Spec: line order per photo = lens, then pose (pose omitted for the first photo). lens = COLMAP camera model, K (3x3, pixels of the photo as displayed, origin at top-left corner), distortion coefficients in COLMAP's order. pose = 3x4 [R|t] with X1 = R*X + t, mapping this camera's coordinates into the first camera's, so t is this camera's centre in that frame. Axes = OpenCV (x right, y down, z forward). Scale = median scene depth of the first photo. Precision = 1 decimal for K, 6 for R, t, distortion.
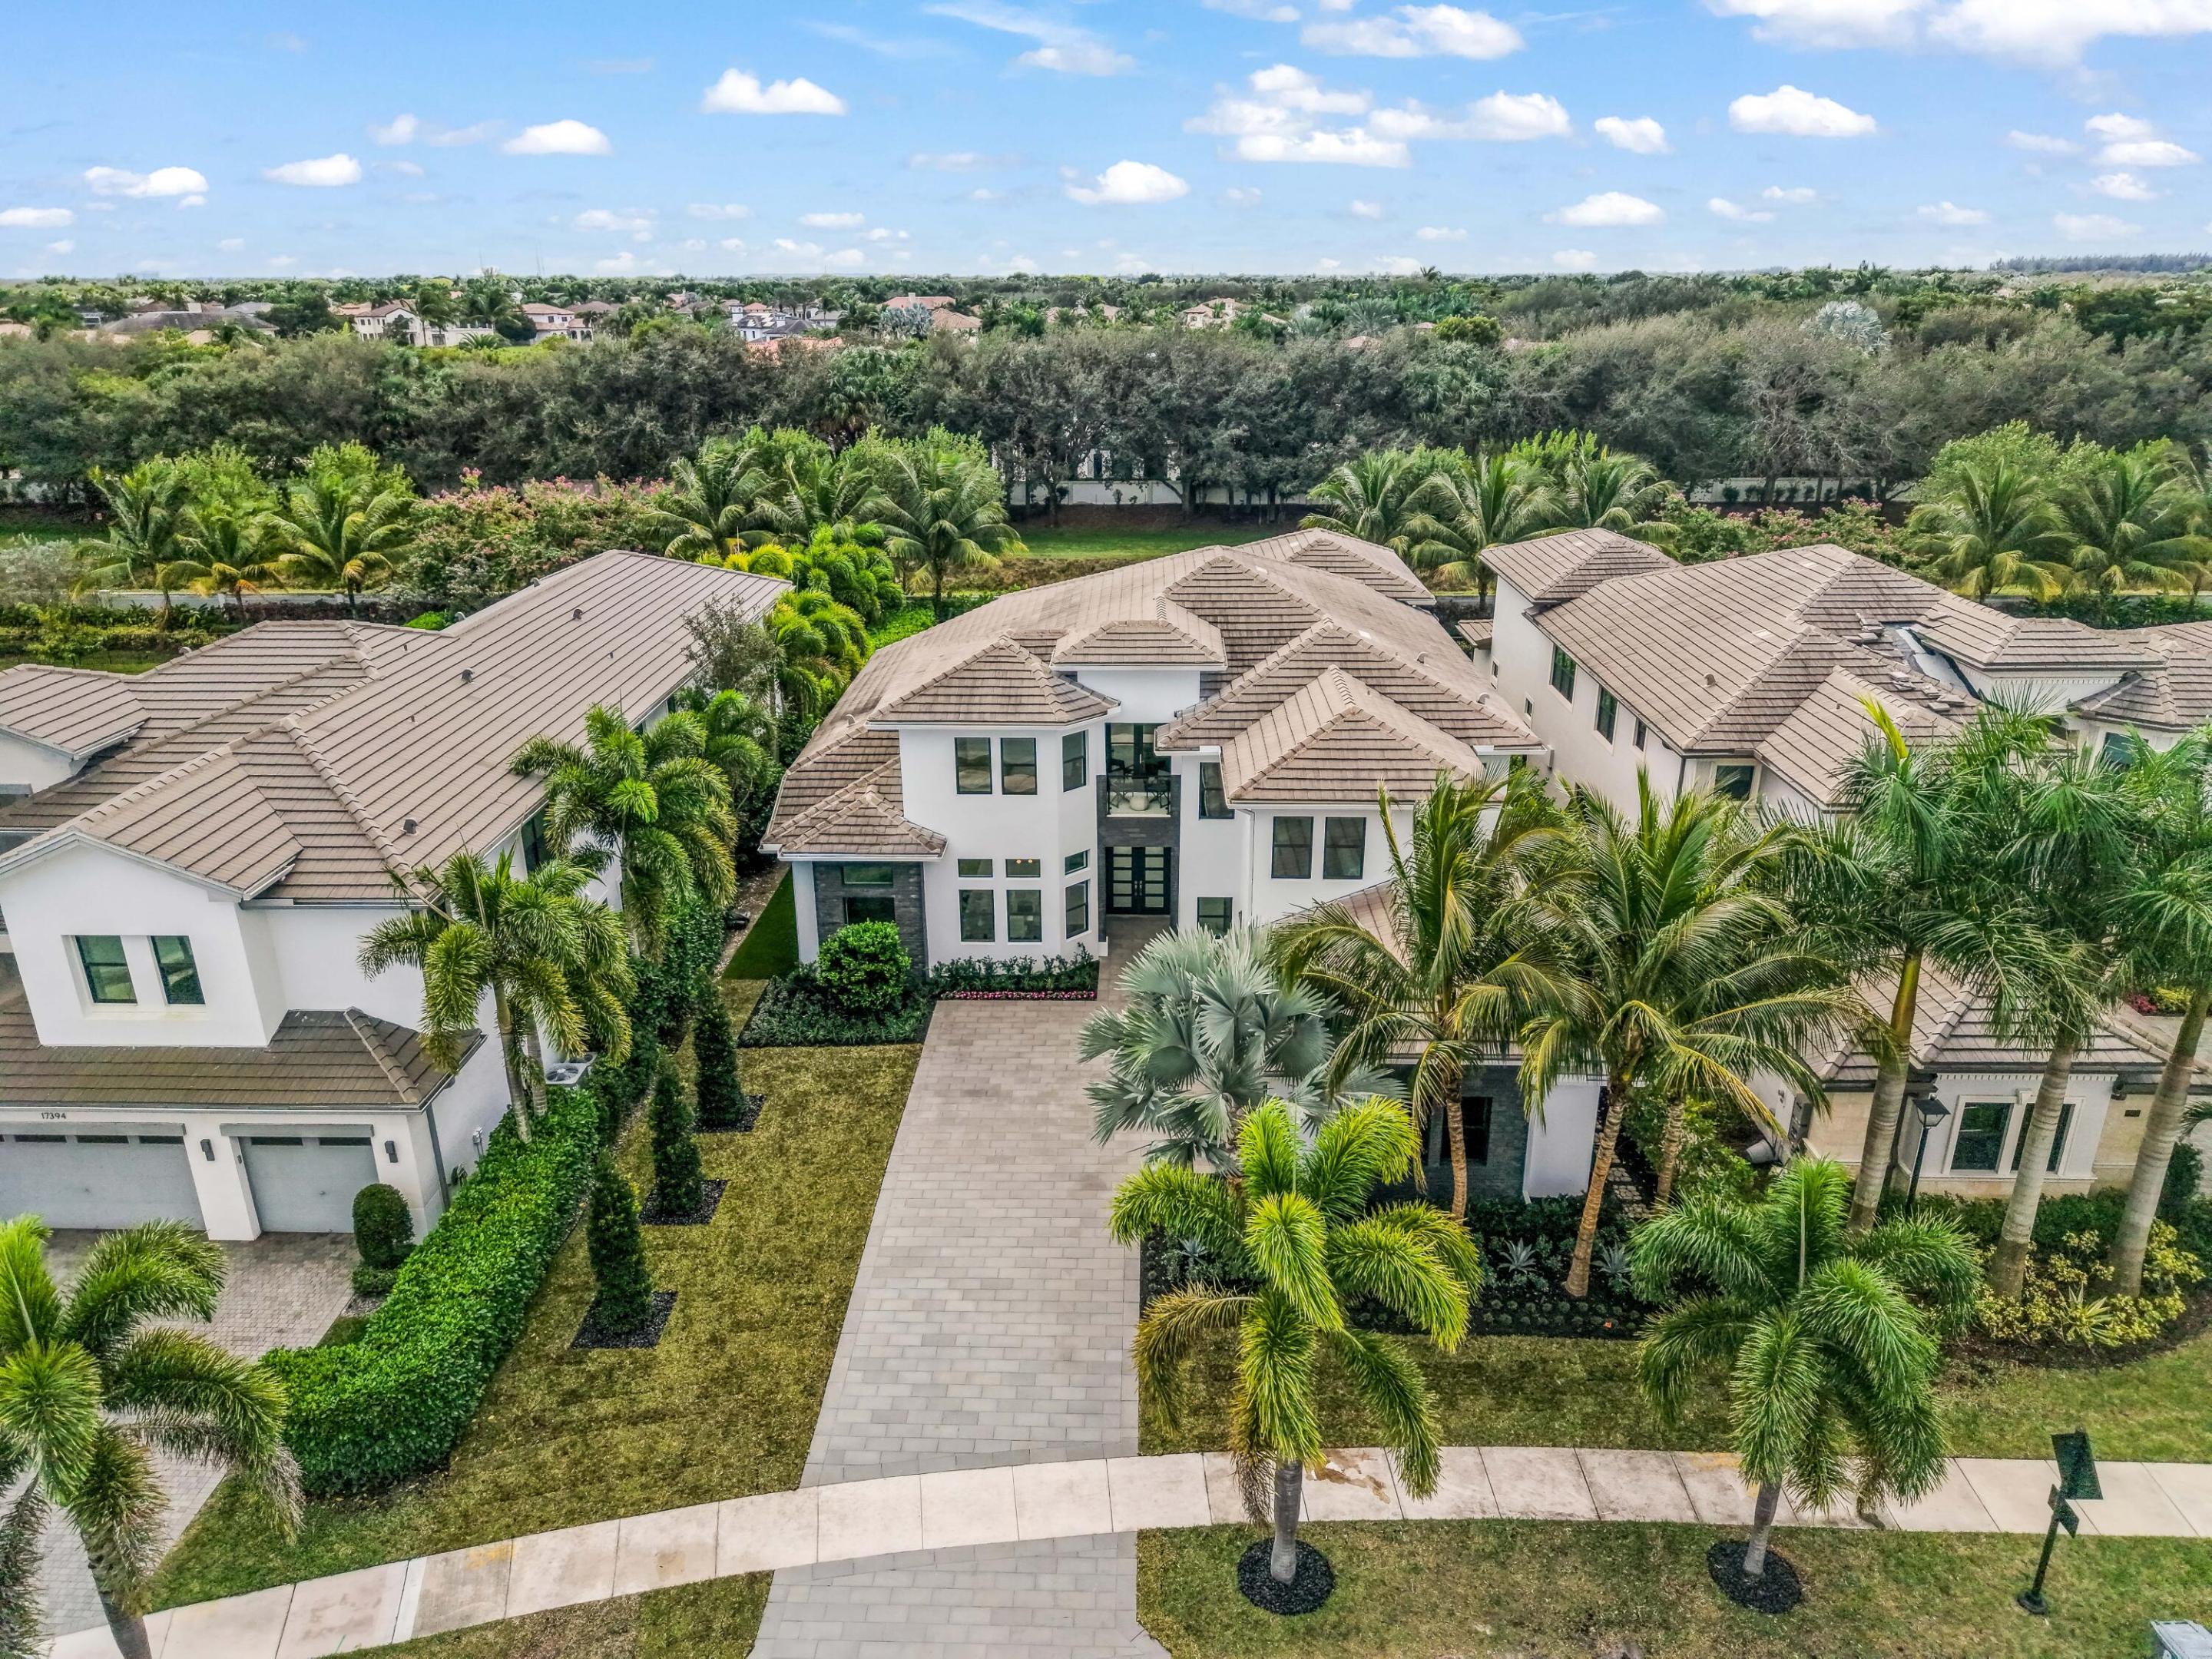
lens RADIAL K [[1485.8, 0, 1106.0], [0, 1485.8, 829.5], [0, 0, 1]] dist [0.002210, -0.001555]
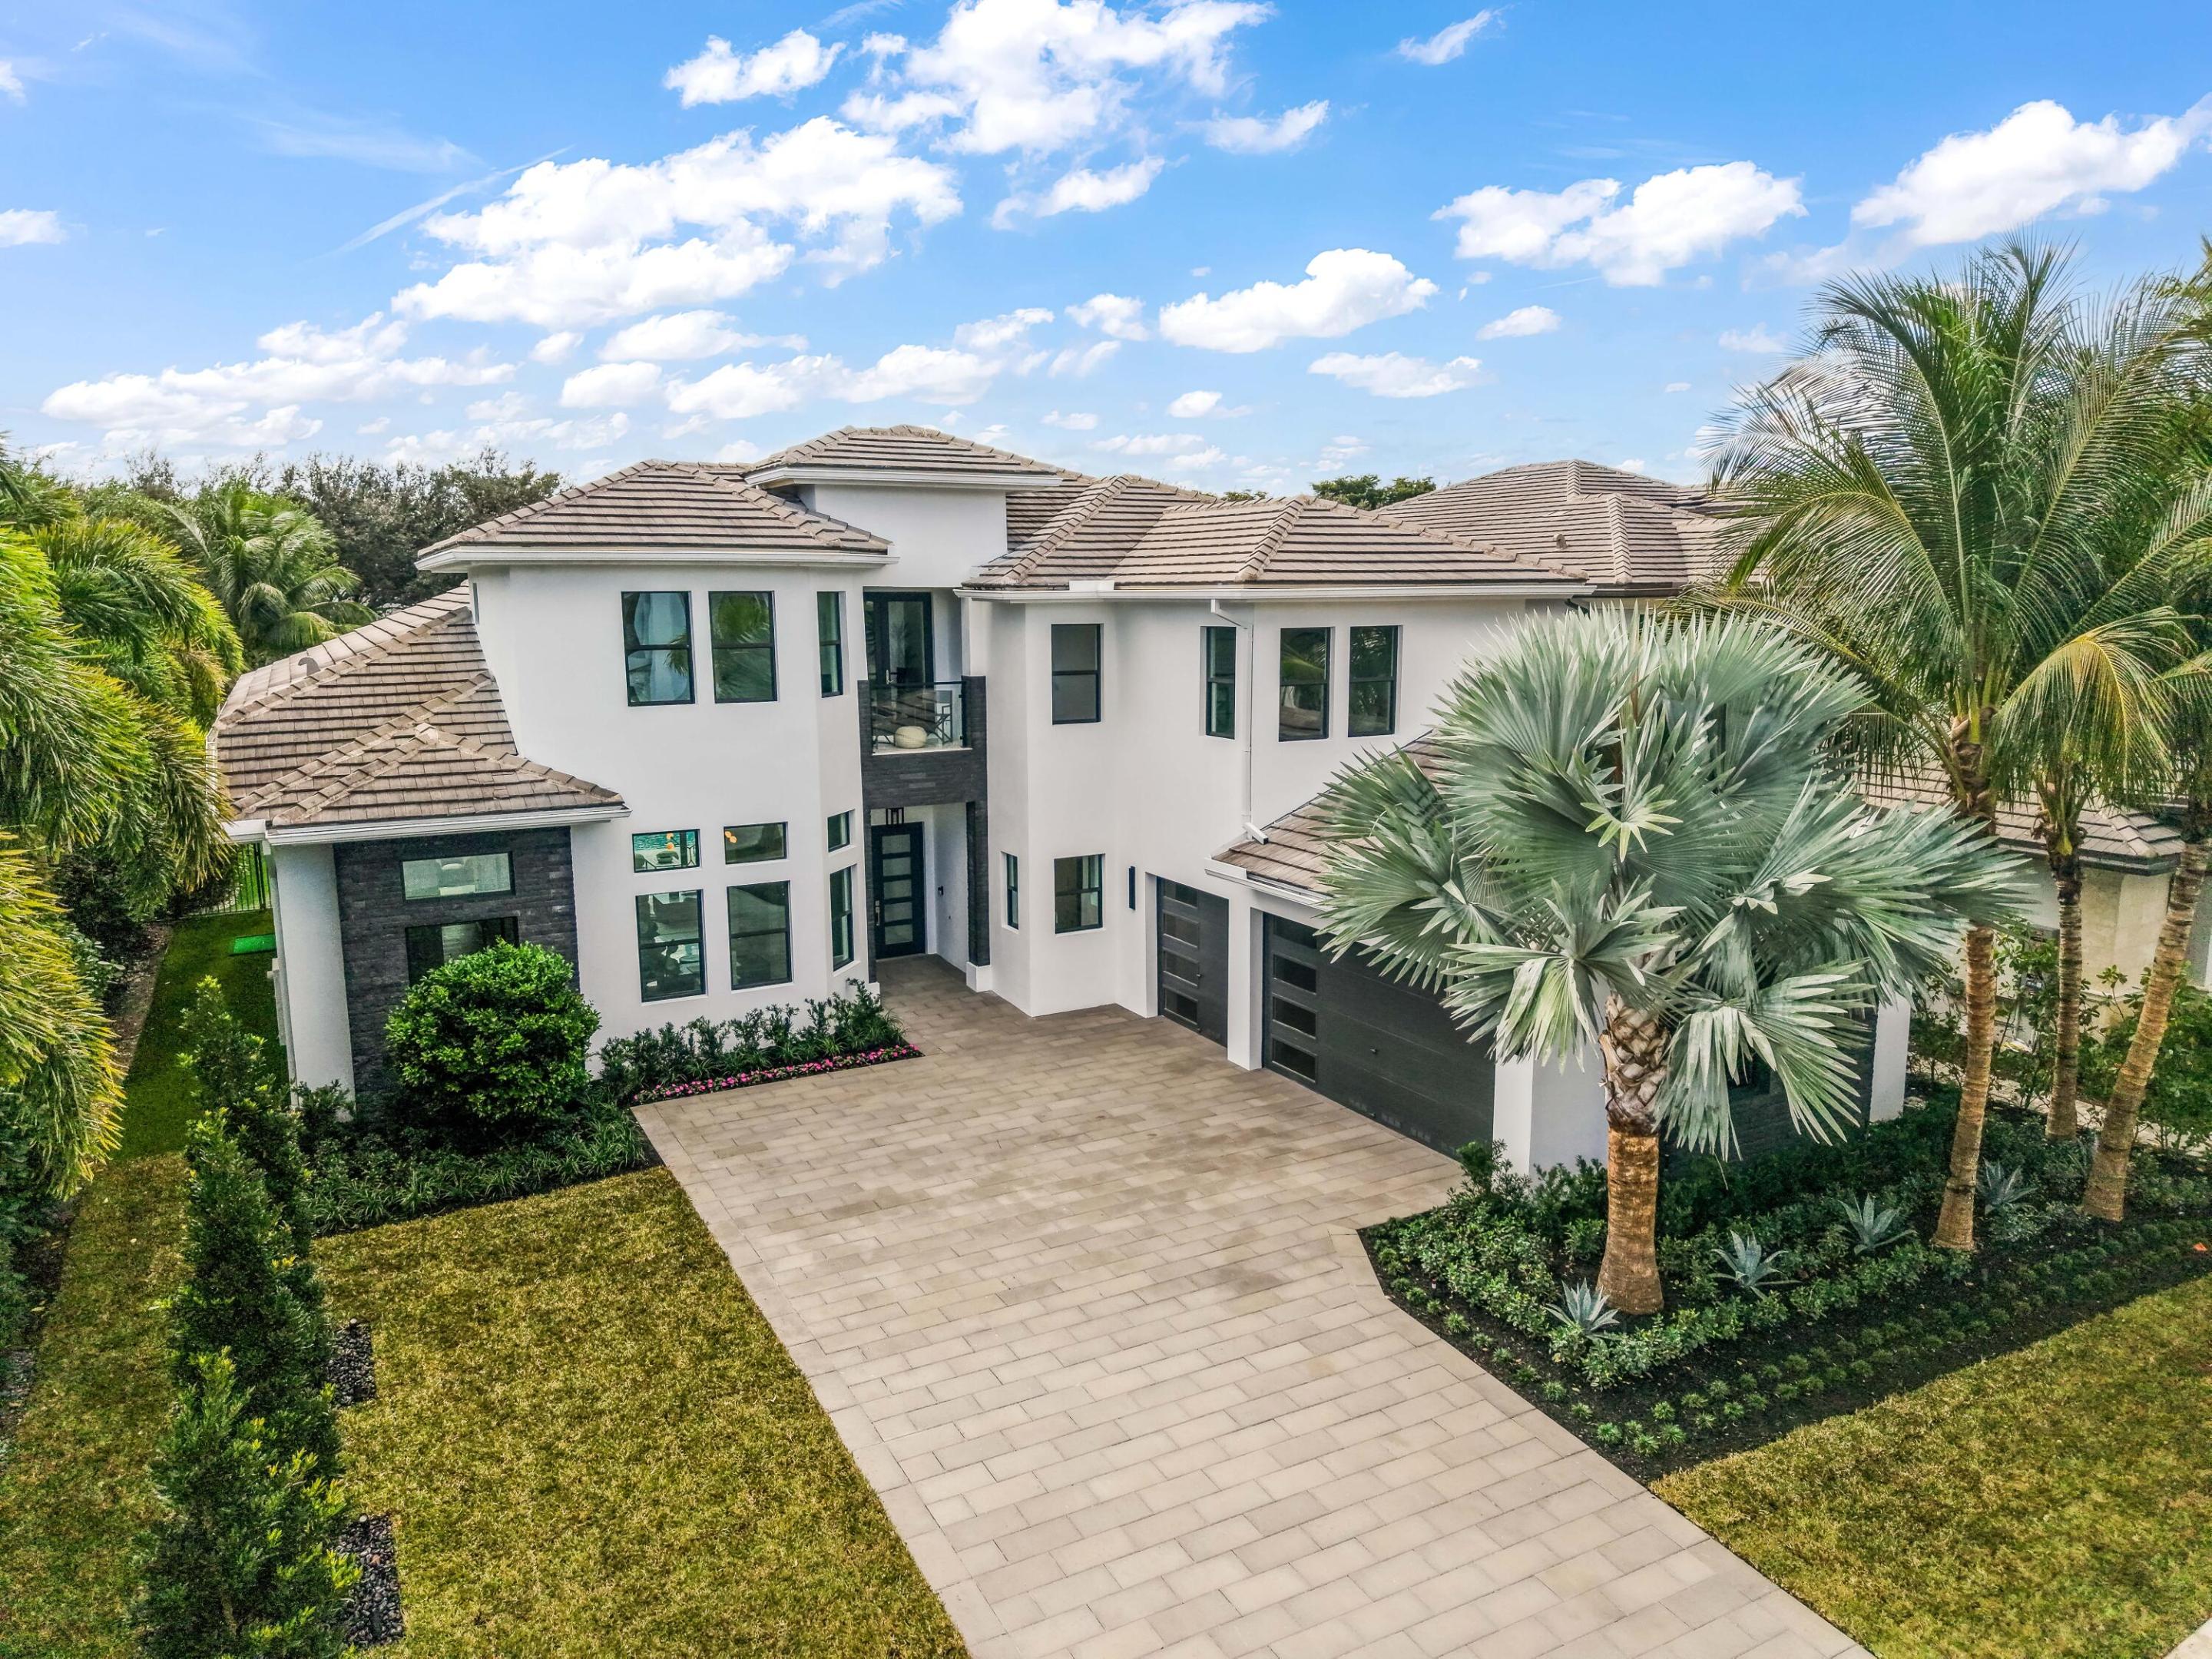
lens RADIAL K [[1485.8, 0, 1106.0], [0, 1485.8, 829.5], [0, 0, 1]] dist [0.002210, -0.001555]
pose [[0.859994, -0.077135, 0.504441, -0.227277], [0.182460, 0.969642, -0.162795, 0.138052], [-0.476570, 0.232043, 0.847960, 0.482036]]
